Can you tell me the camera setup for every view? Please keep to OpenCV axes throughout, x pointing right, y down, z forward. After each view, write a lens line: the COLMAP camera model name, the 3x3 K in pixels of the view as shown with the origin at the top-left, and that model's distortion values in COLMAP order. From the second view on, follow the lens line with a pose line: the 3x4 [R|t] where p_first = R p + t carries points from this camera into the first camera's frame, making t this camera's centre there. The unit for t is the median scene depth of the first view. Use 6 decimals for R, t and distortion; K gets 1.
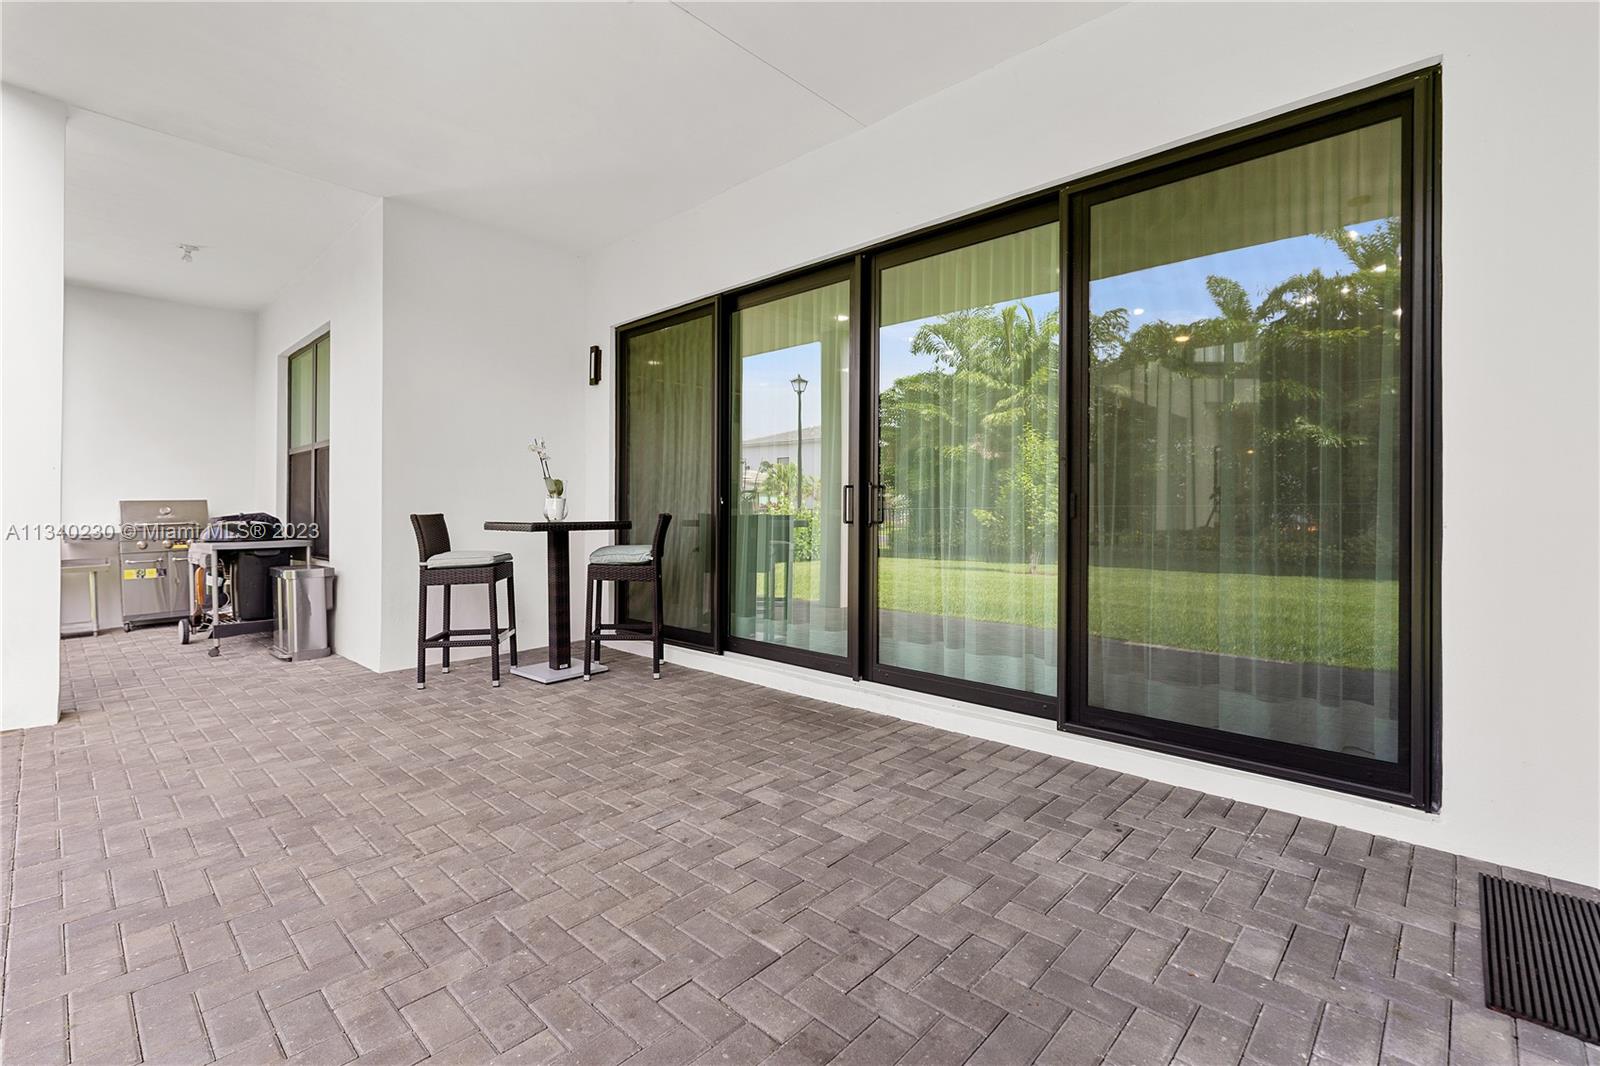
lens RADIAL K [[708.7, 0, 800.0], [0, 708.7, 533.0], [0, 0, 1]] dist [-0.000518, -0.000133]
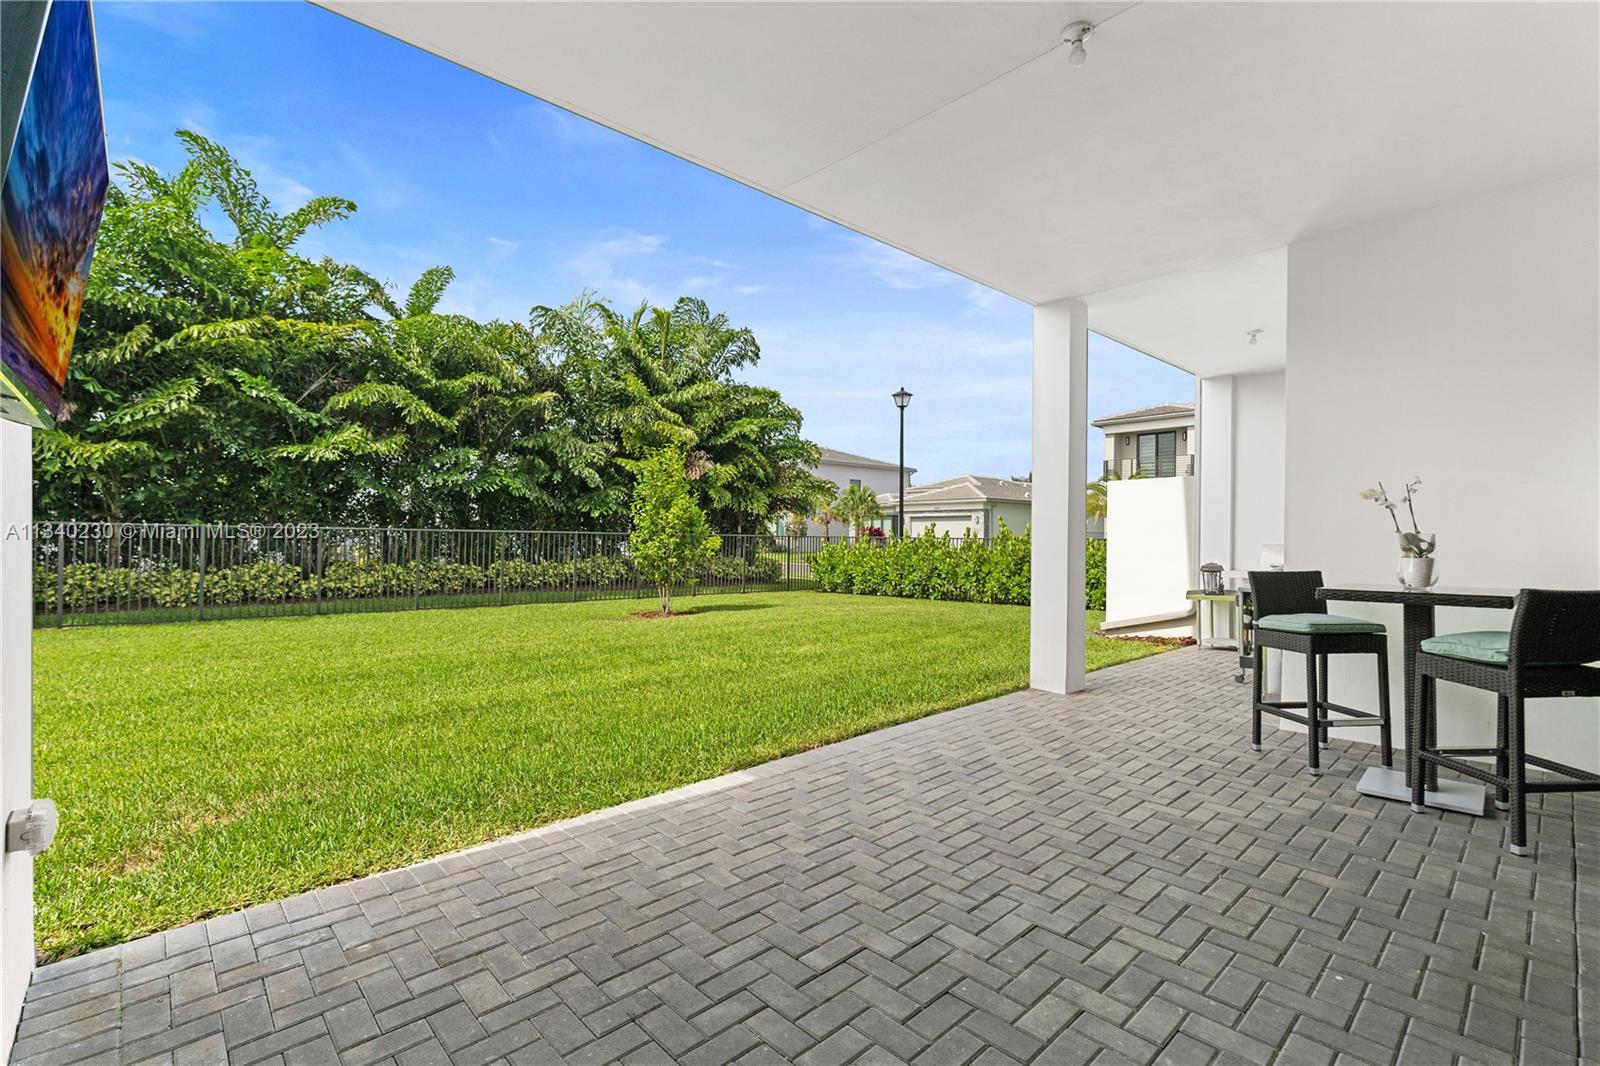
lens RADIAL K [[717.7, 0, 794.5], [0, 717.7, 536.3], [0, 0, 1]] dist [-0.000624, -0.000096]
pose [[-0.069048, 0.006127, -0.997594, 0.463667], [-0.032816, 0.999426, 0.008409, -0.058424], [0.997073, 0.033317, -0.068808, 0.398089]]
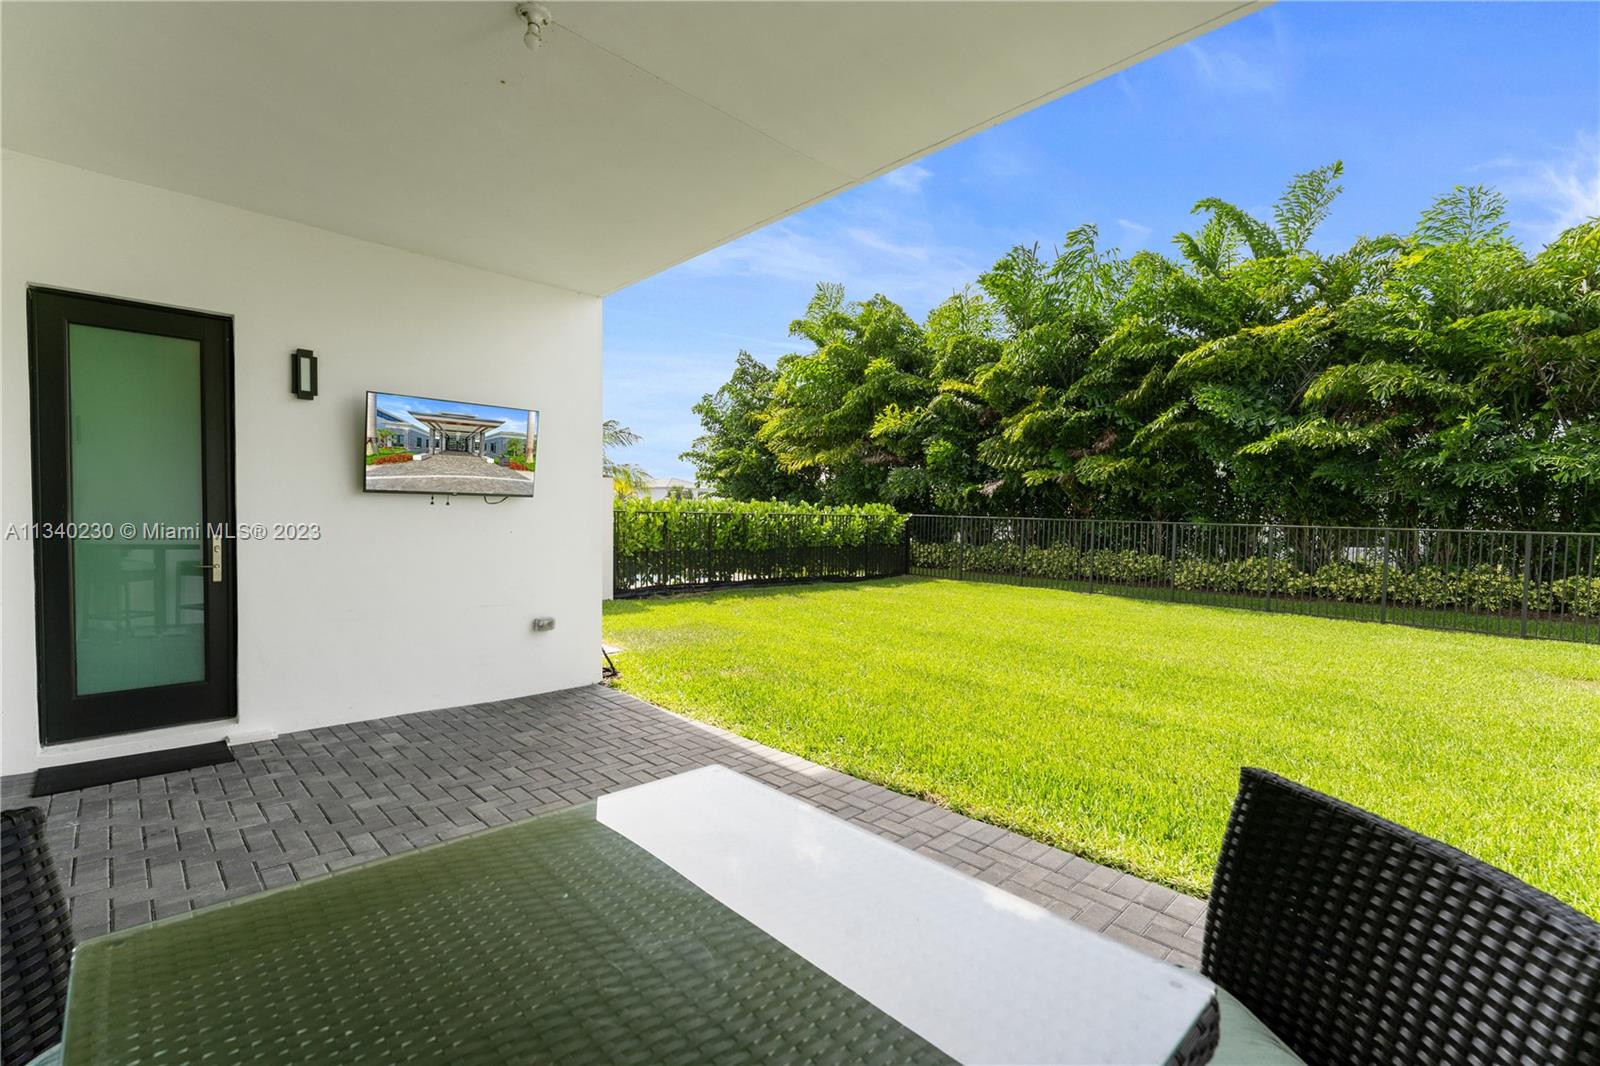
lens RADIAL K [[709.4, 0, 801.9], [0, 709.4, 530.5], [0, 0, 1]] dist [-0.000808, -0.000019]
pose [[-0.998305, -0.005326, 0.057958, -0.405792], [-0.002761, 0.999017, 0.044239, -0.098613], [-0.058136, 0.044004, -0.997338, 1.144002]]
